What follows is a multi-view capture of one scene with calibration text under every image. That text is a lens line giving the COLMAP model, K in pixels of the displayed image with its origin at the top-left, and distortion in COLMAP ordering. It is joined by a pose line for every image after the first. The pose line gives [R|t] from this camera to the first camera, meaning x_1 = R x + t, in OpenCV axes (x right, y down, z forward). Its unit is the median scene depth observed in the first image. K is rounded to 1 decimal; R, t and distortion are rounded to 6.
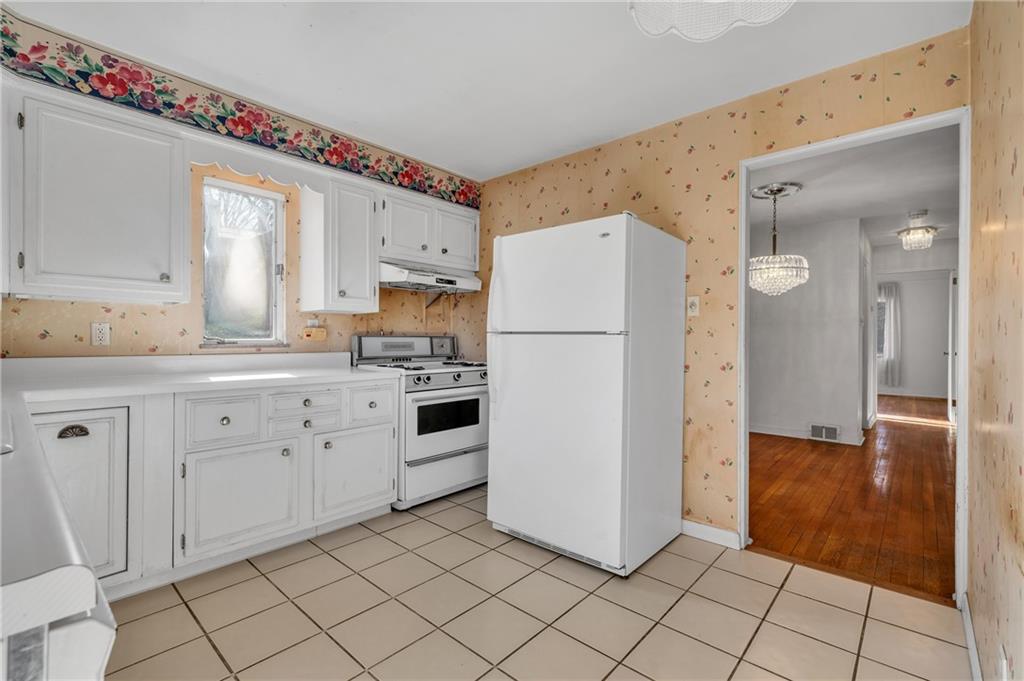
lens RADIAL K [[455.2, 0, 518.0], [0, 455.2, 339.4], [0, 0, 1]] dist [0.005616, -0.001270]
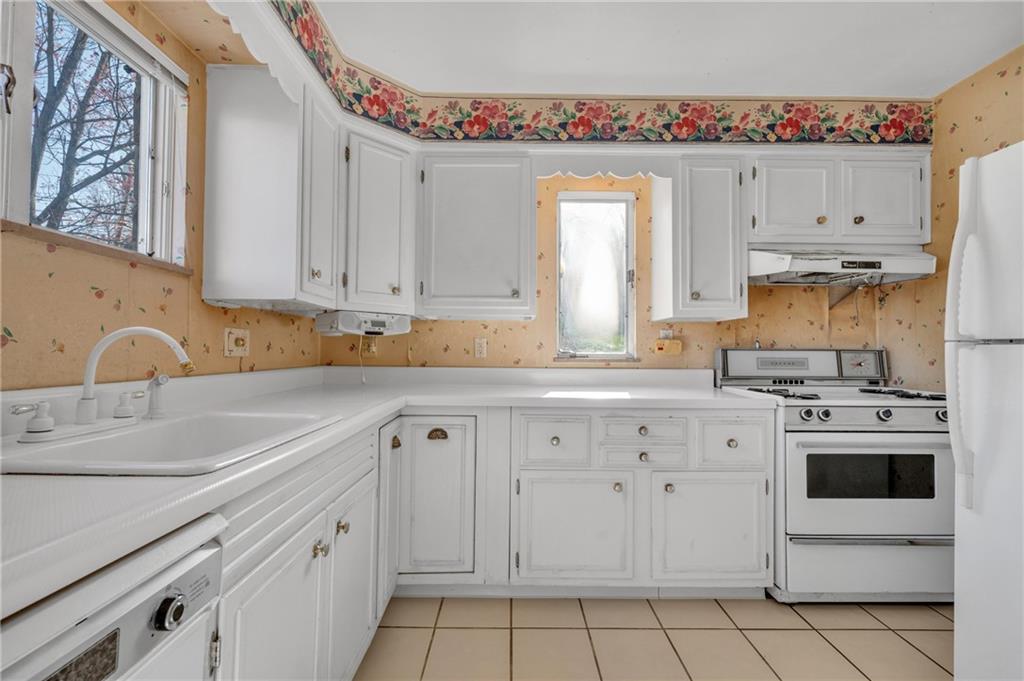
lens RADIAL K [[455.2, 0, 515.3], [0, 455.2, 340.2], [0, 0, 1]] dist [0.005616, -0.001270]
pose [[0.664749, -0.016843, -0.746877, -0.000968], [-0.004471, 0.999638, -0.026523, -0.000584], [0.747054, 0.020970, 0.664433, 0.221522]]
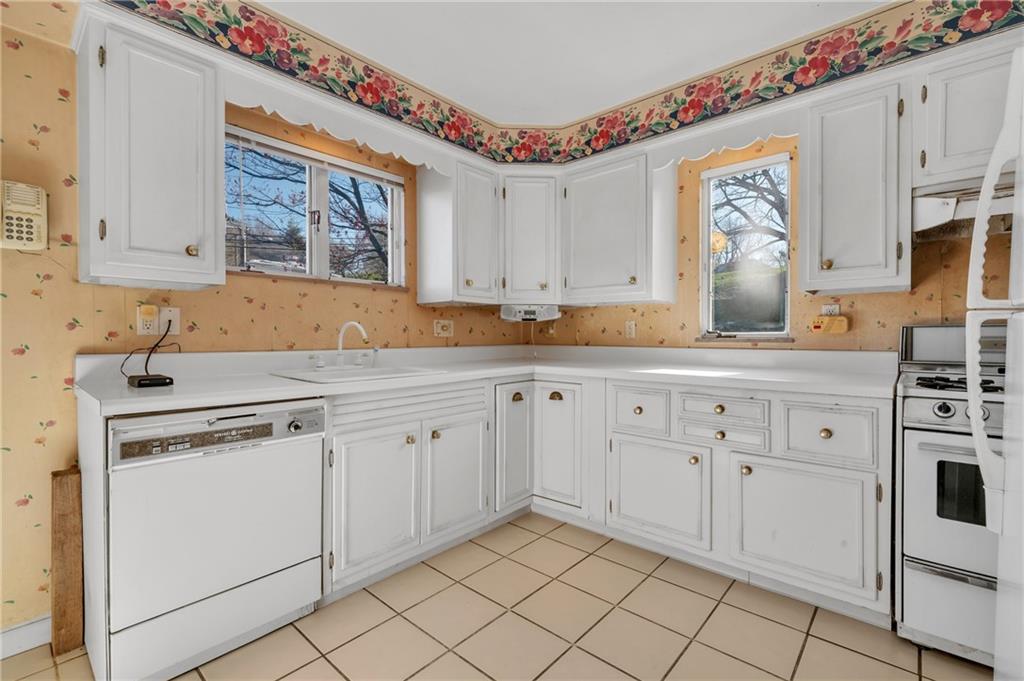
lens RADIAL K [[455.2, 0, 540.3], [0, 455.2, 341.7], [0, 0, 1]] dist [0.005616, -0.001270]
pose [[0.022149, 0.011471, -0.999689, 0.274368], [0.002363, 0.999931, 0.011526, 0.005731], [0.999752, -0.002617, 0.022120, 0.518767]]
